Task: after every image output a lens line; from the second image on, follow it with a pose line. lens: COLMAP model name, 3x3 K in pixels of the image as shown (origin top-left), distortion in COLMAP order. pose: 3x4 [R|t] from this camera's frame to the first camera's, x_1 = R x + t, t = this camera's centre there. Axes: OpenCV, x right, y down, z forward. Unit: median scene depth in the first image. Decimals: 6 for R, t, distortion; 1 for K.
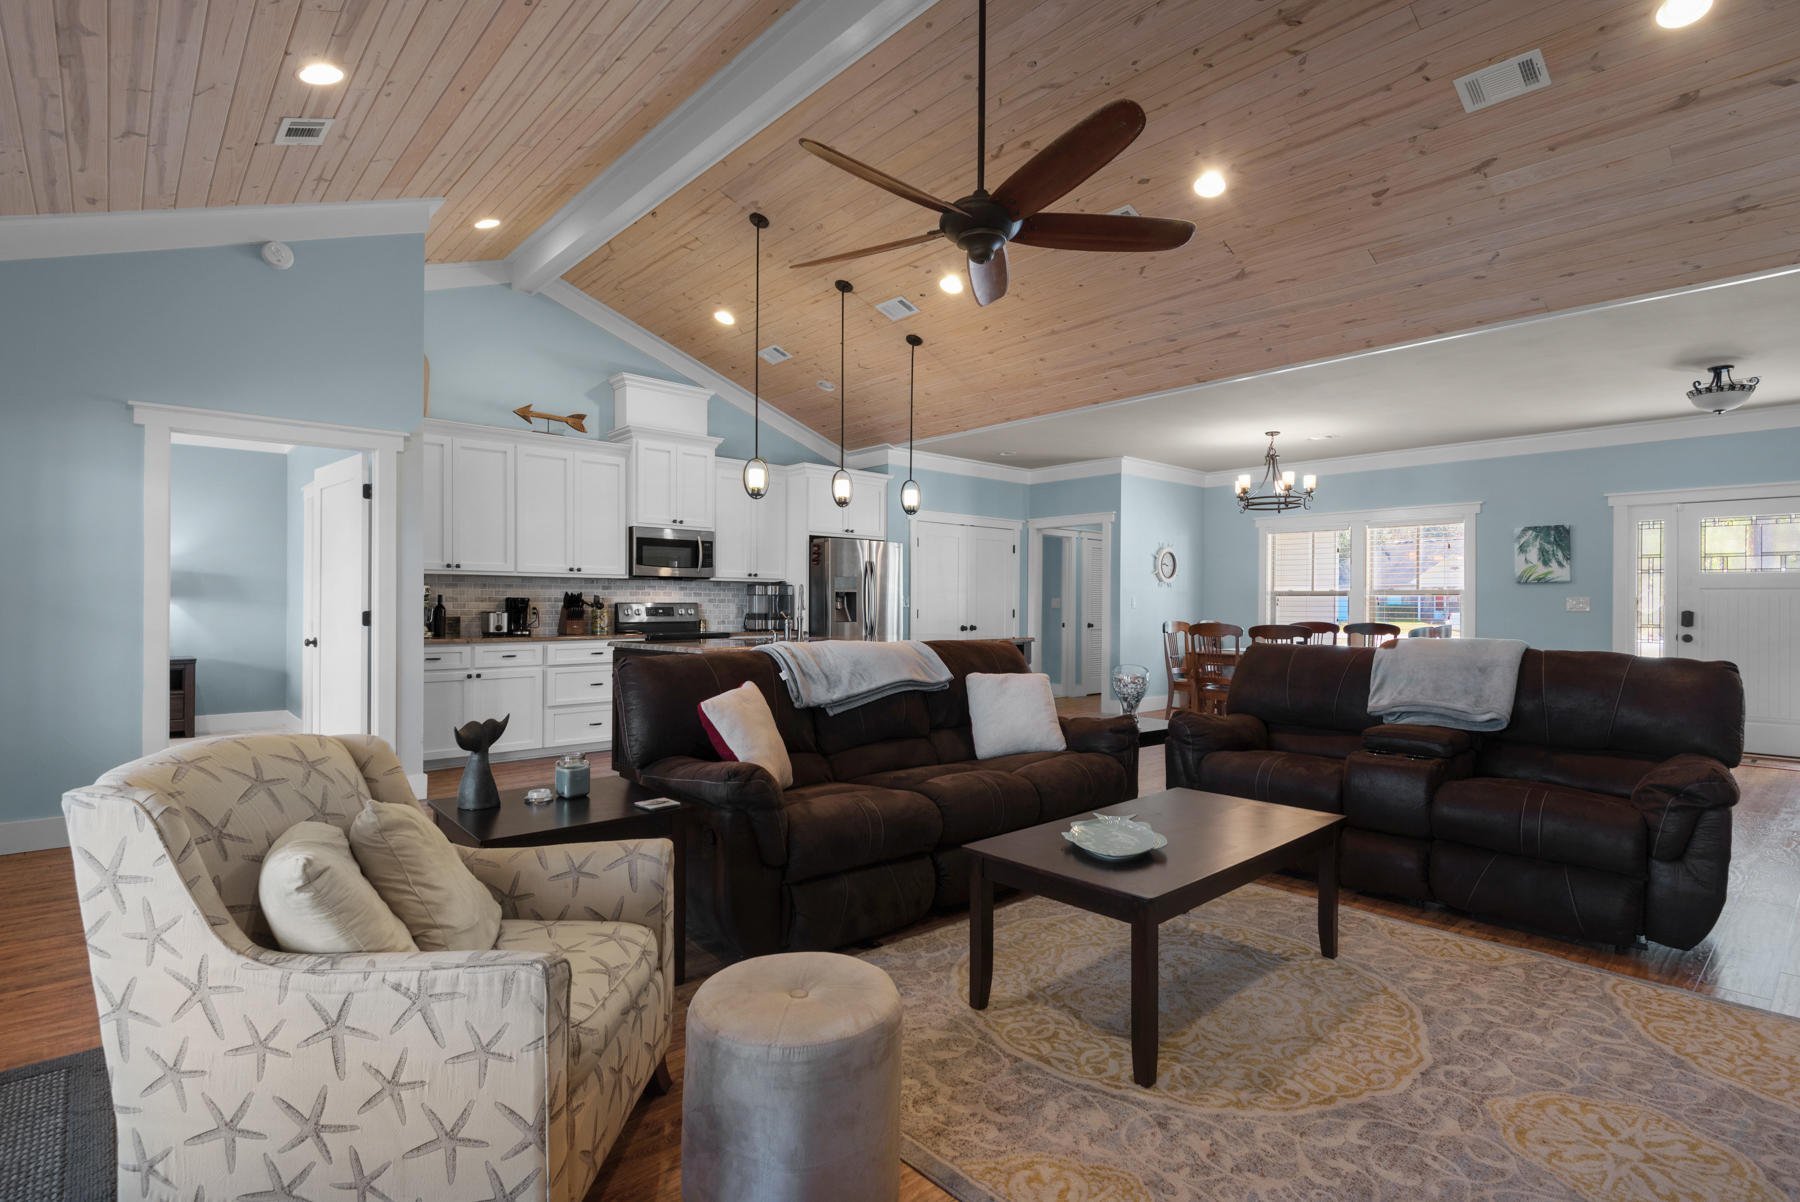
lens RADIAL K [[897.4, 0, 938.1], [0, 897.4, 609.9], [0, 0, 1]] dist [0.010473, -0.003476]
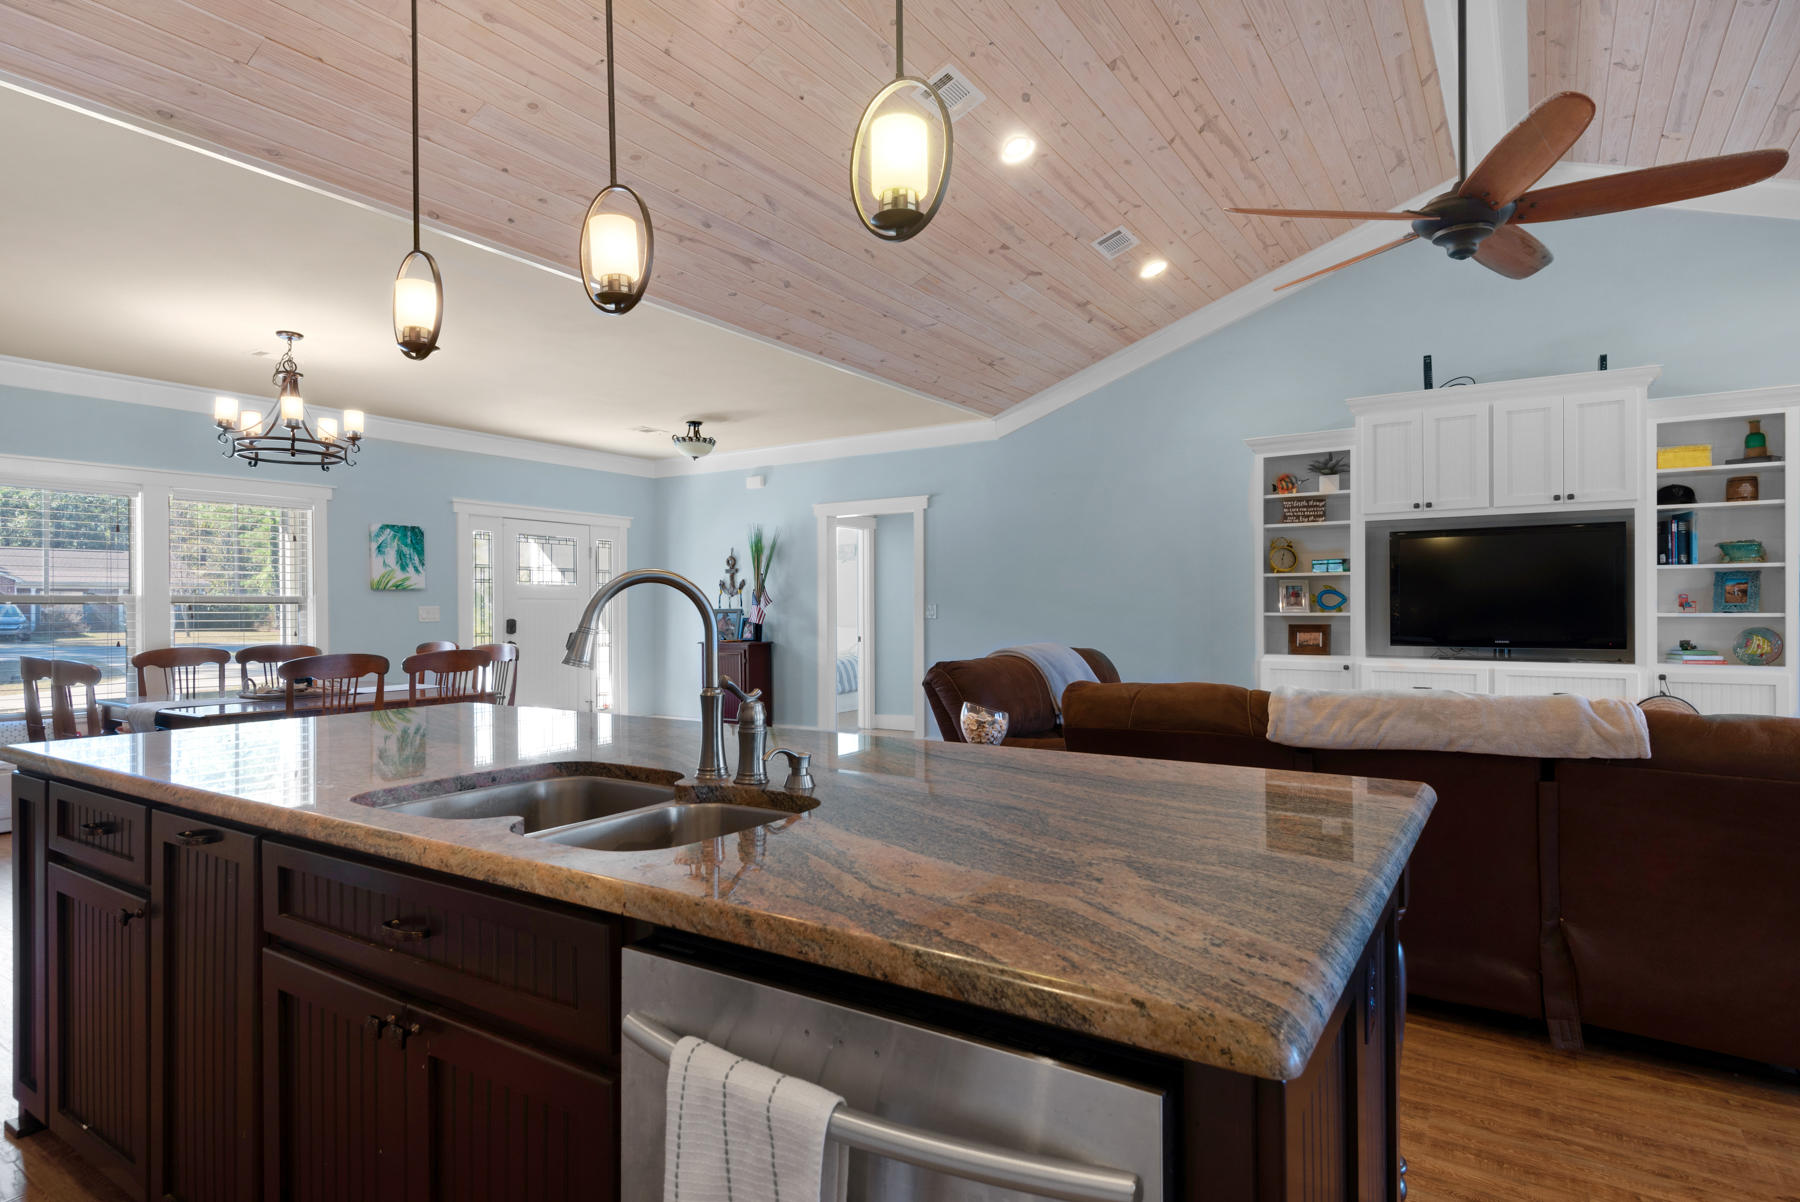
lens RADIAL K [[897.4, 0, 886.9], [0, 897.4, 593.6], [0, 0, 1]] dist [0.010473, -0.003476]
pose [[-0.219268, 0.009654, 0.975617, -0.320784], [0.011095, 0.999911, -0.007401, -0.016558], [-0.975602, 0.009202, -0.219356, 0.815253]]
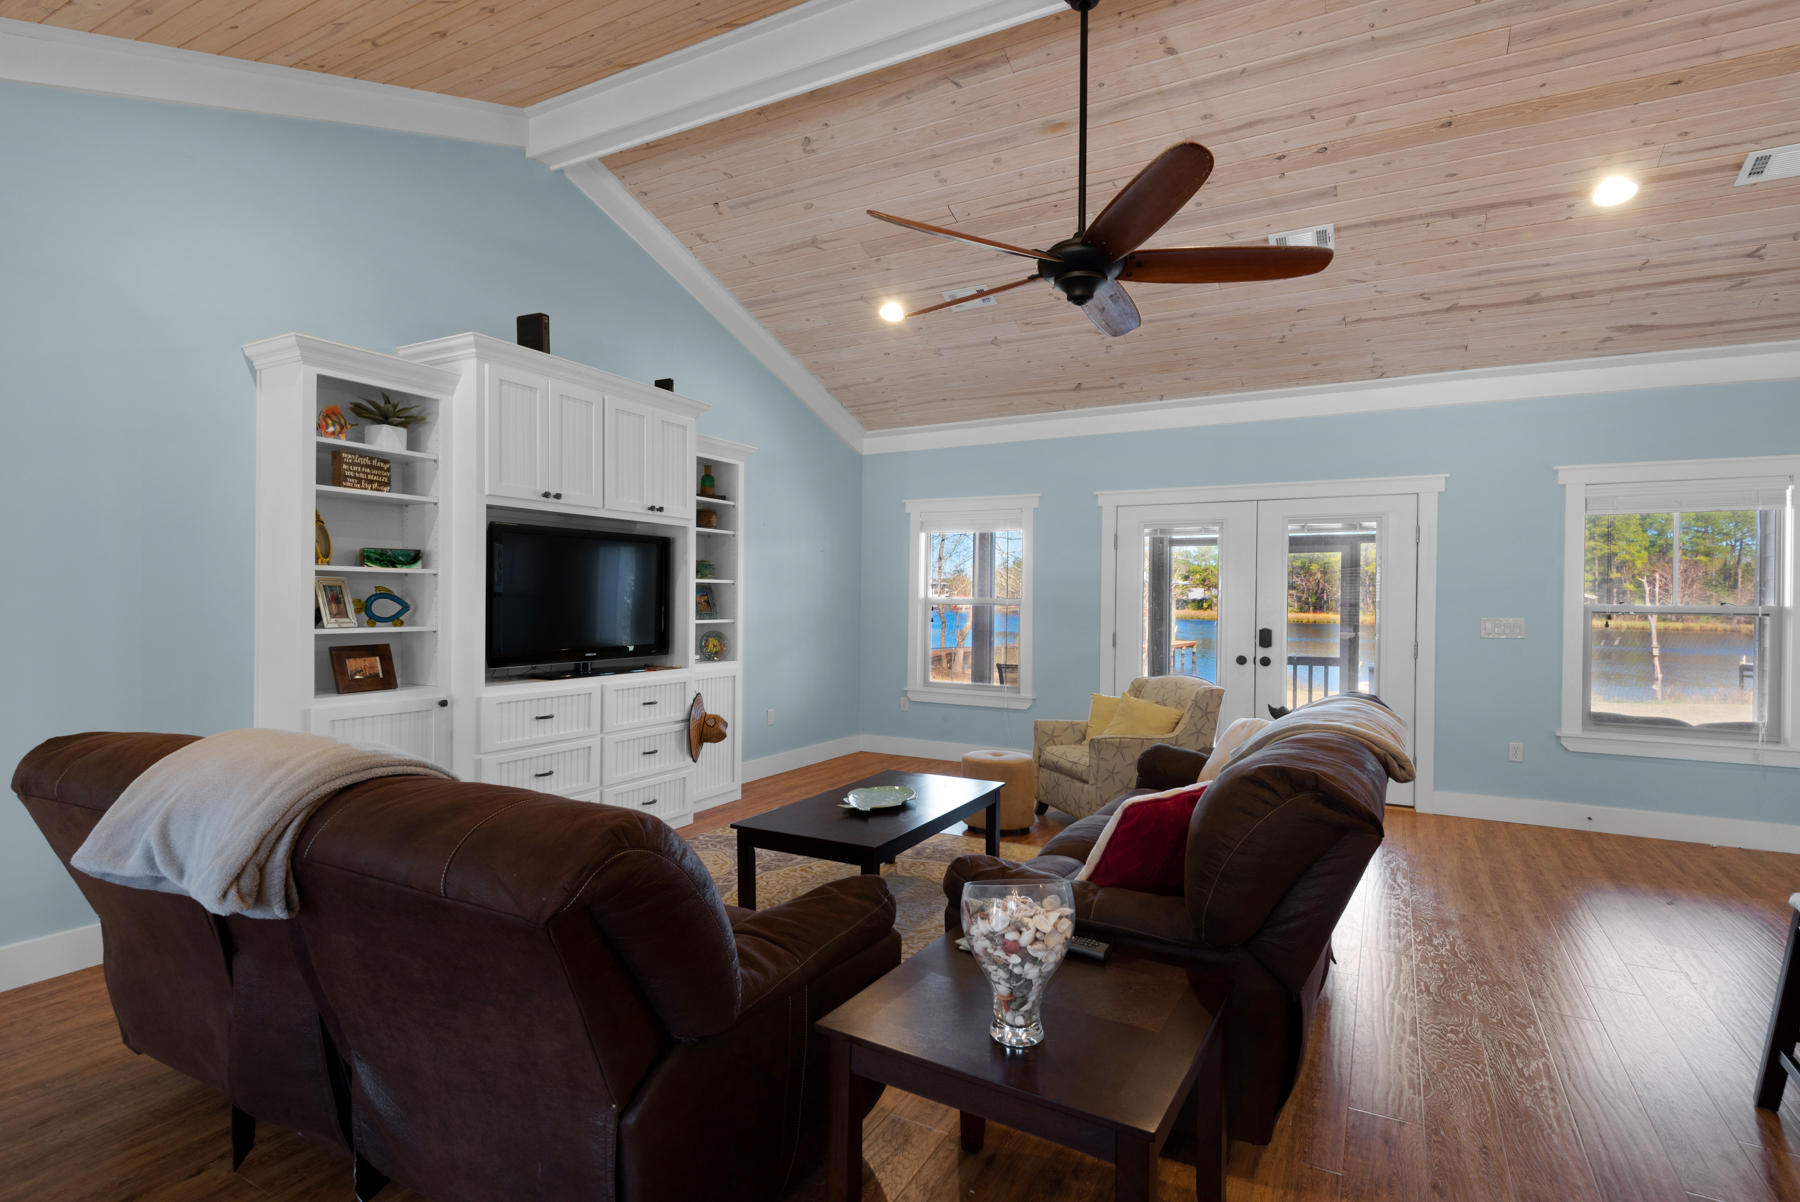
lens RADIAL K [[851.9, 0, 894.7], [0, 851.9, 598.8], [0, 0, 1]] dist [0.002412, -0.002066]
pose [[-0.960224, -0.016189, -0.278761, 0.208234], [-0.020127, 0.999734, 0.011272, -0.029874], [0.278504, 0.016435, -0.960294, 0.841650]]
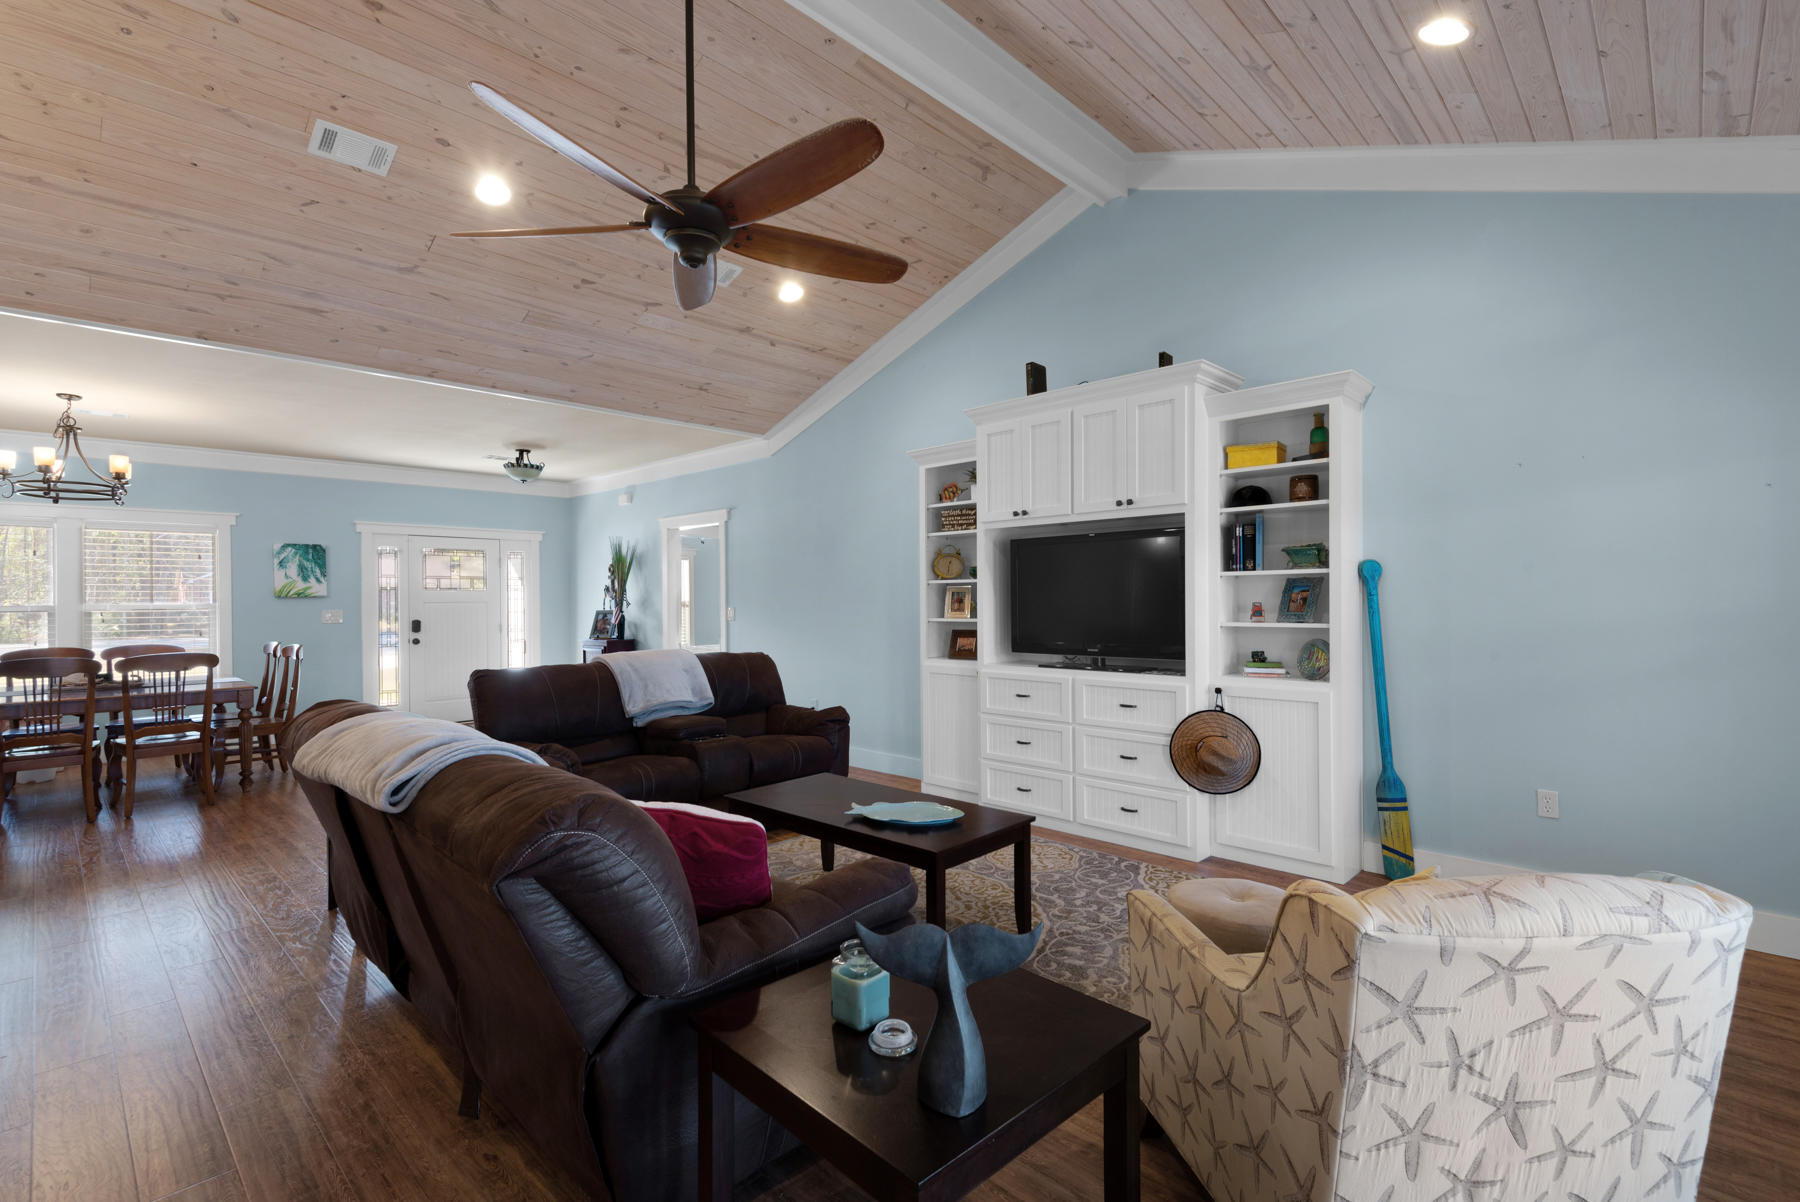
lens RADIAL K [[809.5, 0, 874.4], [0, 809.5, 600.5], [0, 0, 1]] dist [0.017758, -0.006512]
pose [[-0.029606, -0.003098, 0.999557, -0.356416], [0.014998, 0.999881, 0.003543, -0.021660], [-0.999449, 0.015096, -0.029556, 0.388608]]
